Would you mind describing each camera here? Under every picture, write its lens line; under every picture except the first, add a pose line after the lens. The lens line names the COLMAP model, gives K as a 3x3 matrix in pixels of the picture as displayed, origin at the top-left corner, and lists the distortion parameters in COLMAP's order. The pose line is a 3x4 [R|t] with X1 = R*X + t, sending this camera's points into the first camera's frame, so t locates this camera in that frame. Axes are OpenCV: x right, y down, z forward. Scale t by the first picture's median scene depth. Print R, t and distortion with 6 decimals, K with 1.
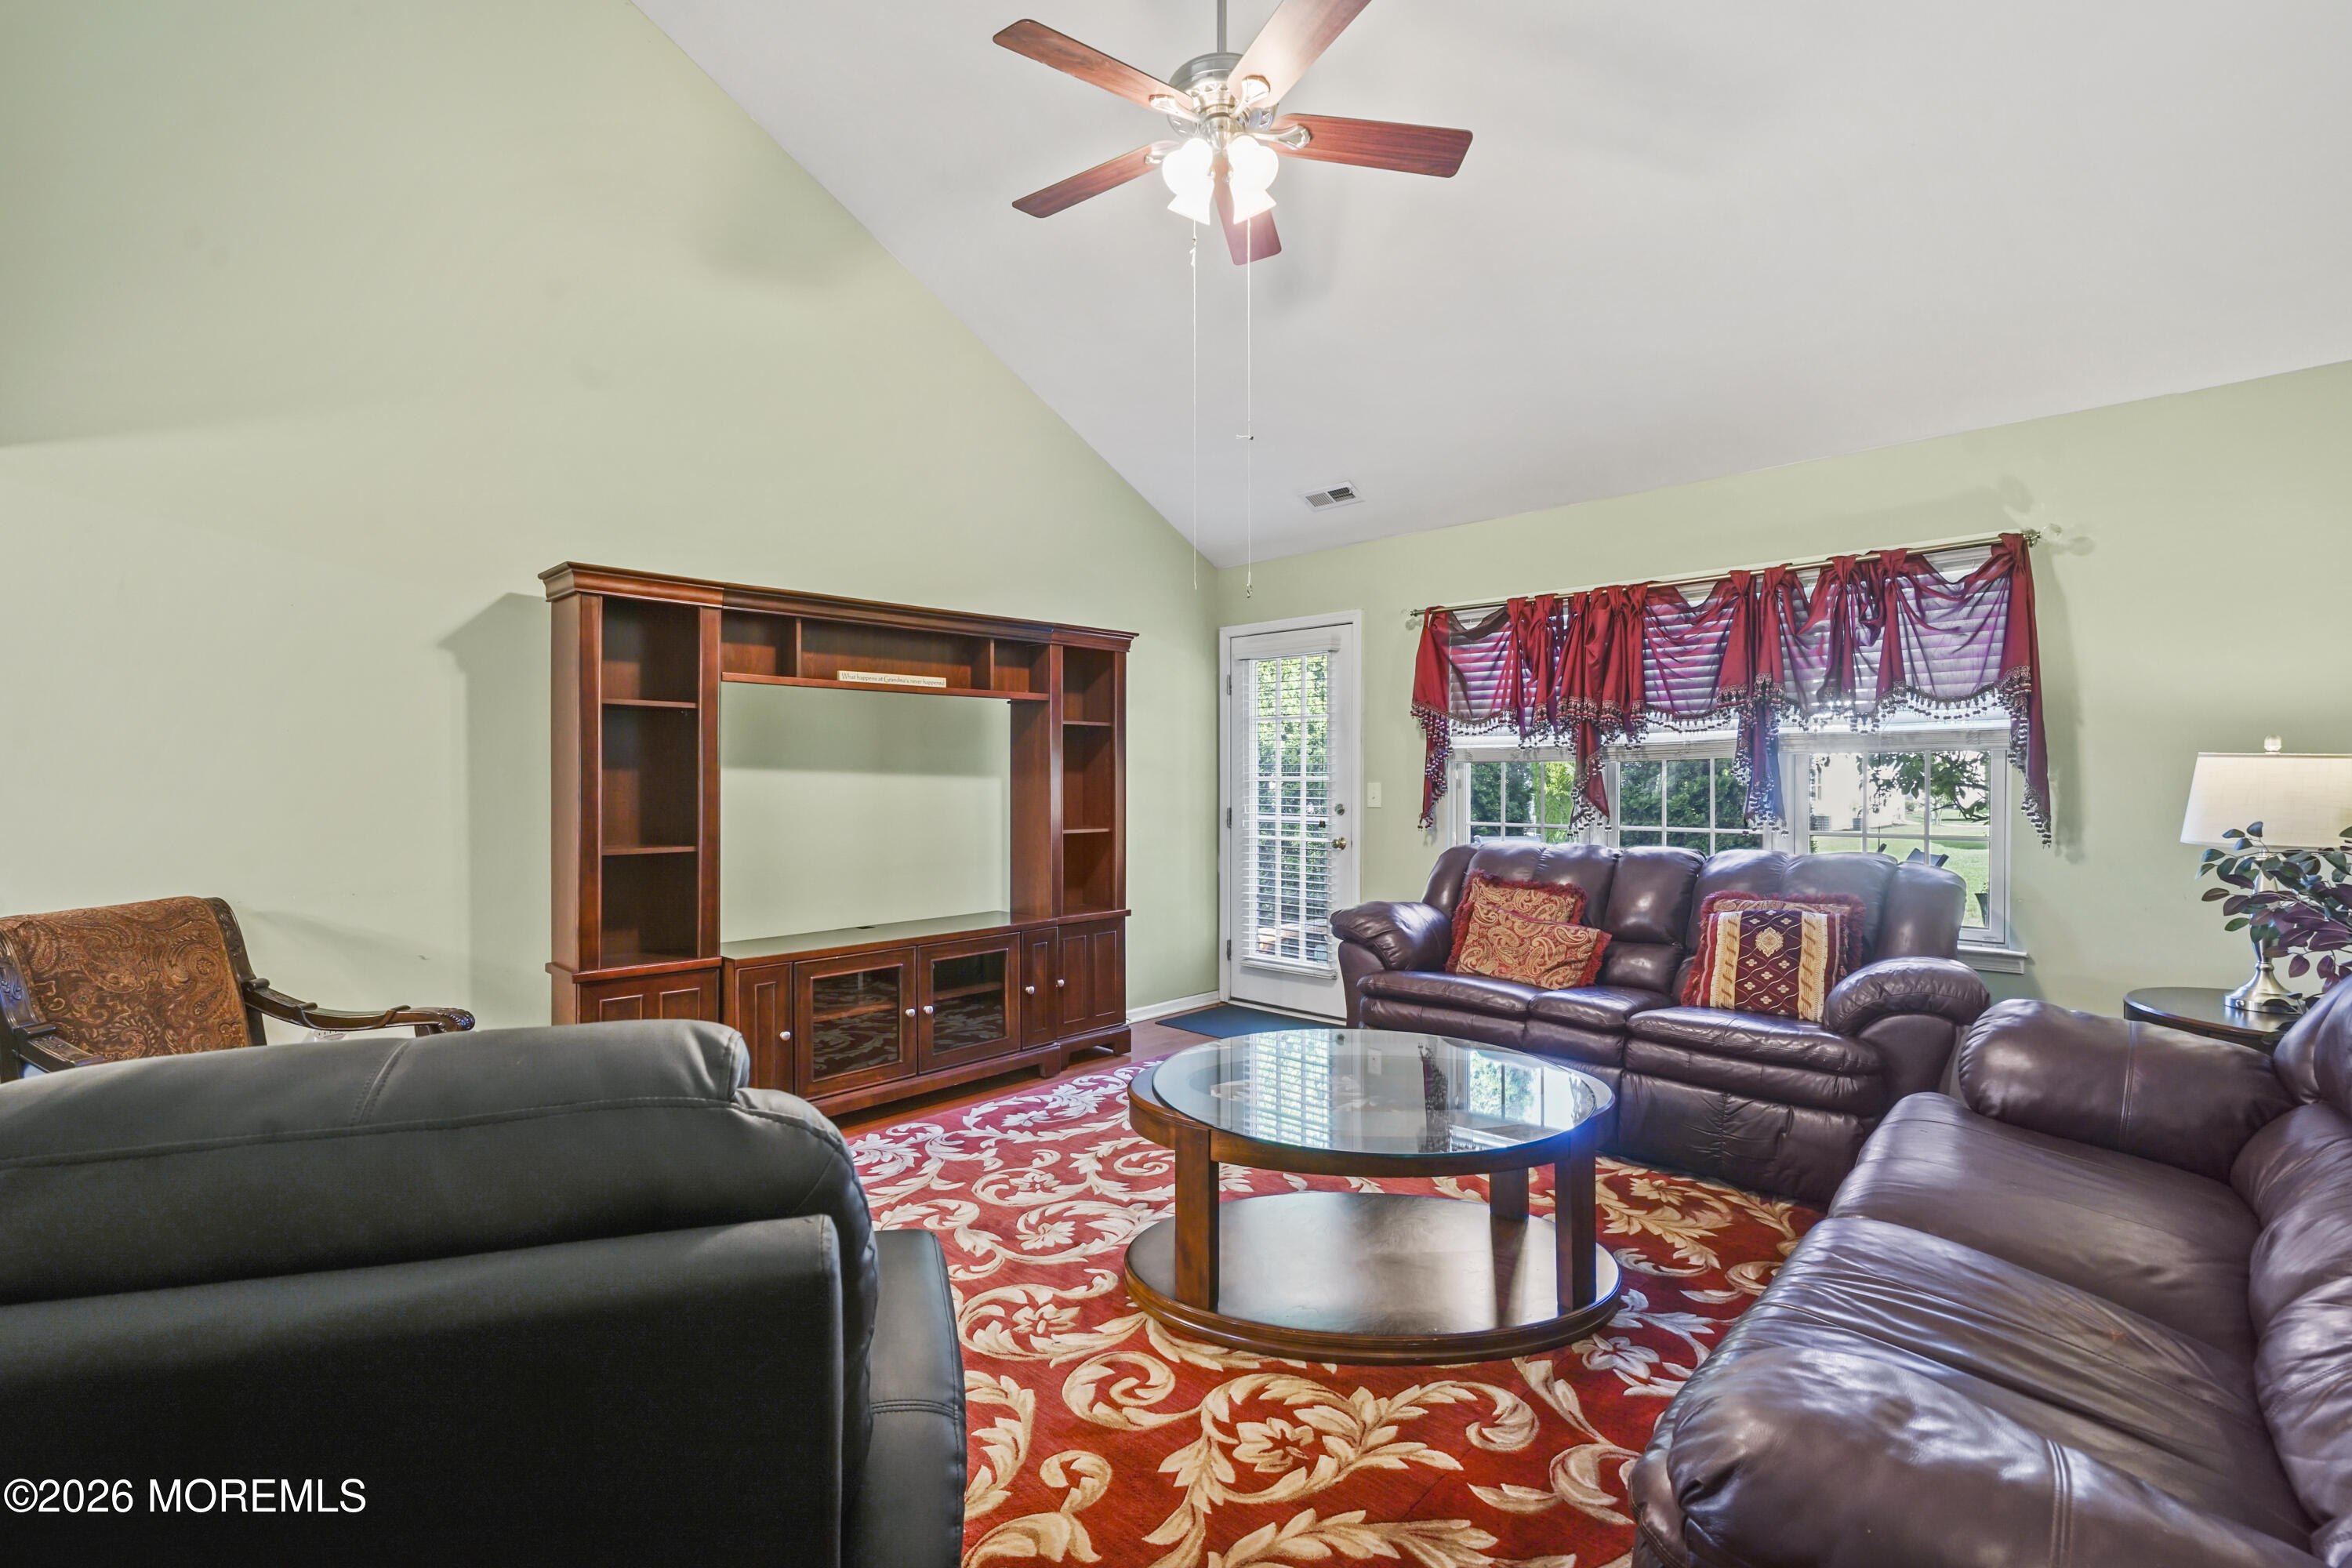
lens RADIAL K [[1060.5, 0, 1176.0], [0, 1060.5, 784.0], [0, 0, 1]] dist [-0.000012, 0.000637]
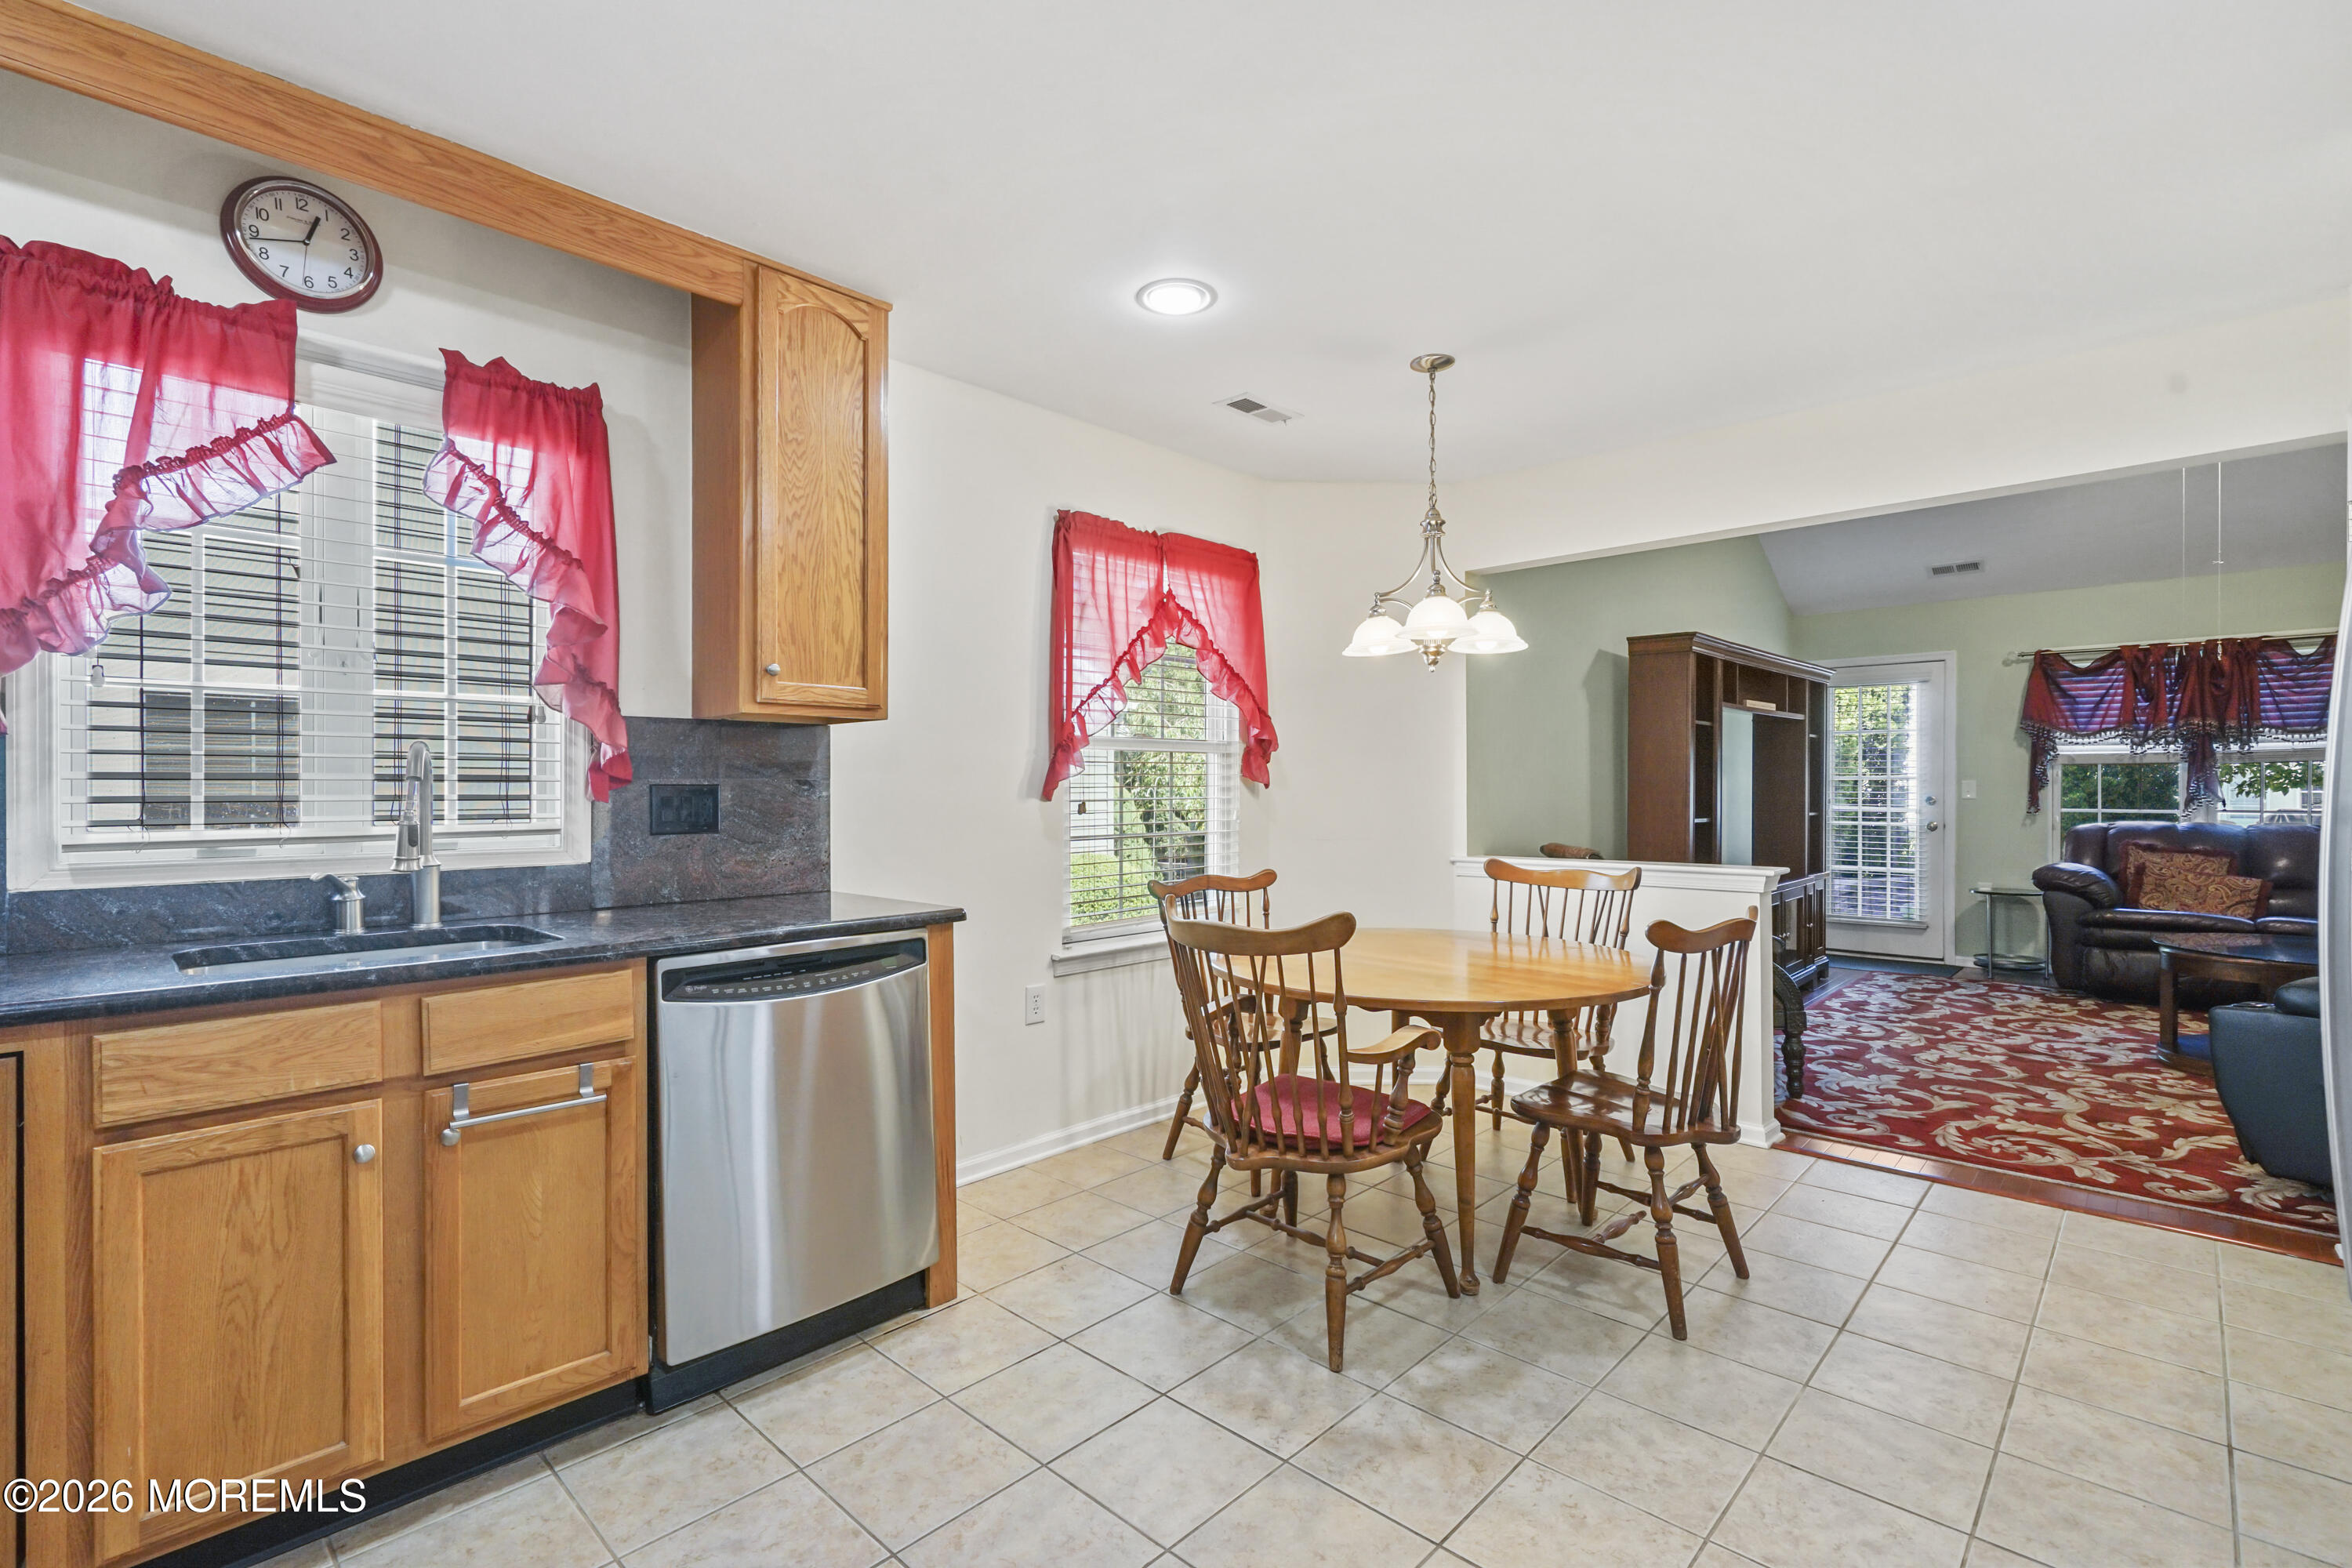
lens RADIAL K [[1060.5, 0, 1176.0], [0, 1060.5, 784.0], [0, 0, 1]] dist [-0.000012, 0.000637]
pose [[0.999993, 0.000185, -0.003627, -1.349331], [-0.000215, 0.999964, -0.008504, 0.026470], [0.003626, 0.008505, 0.999957, -0.571815]]
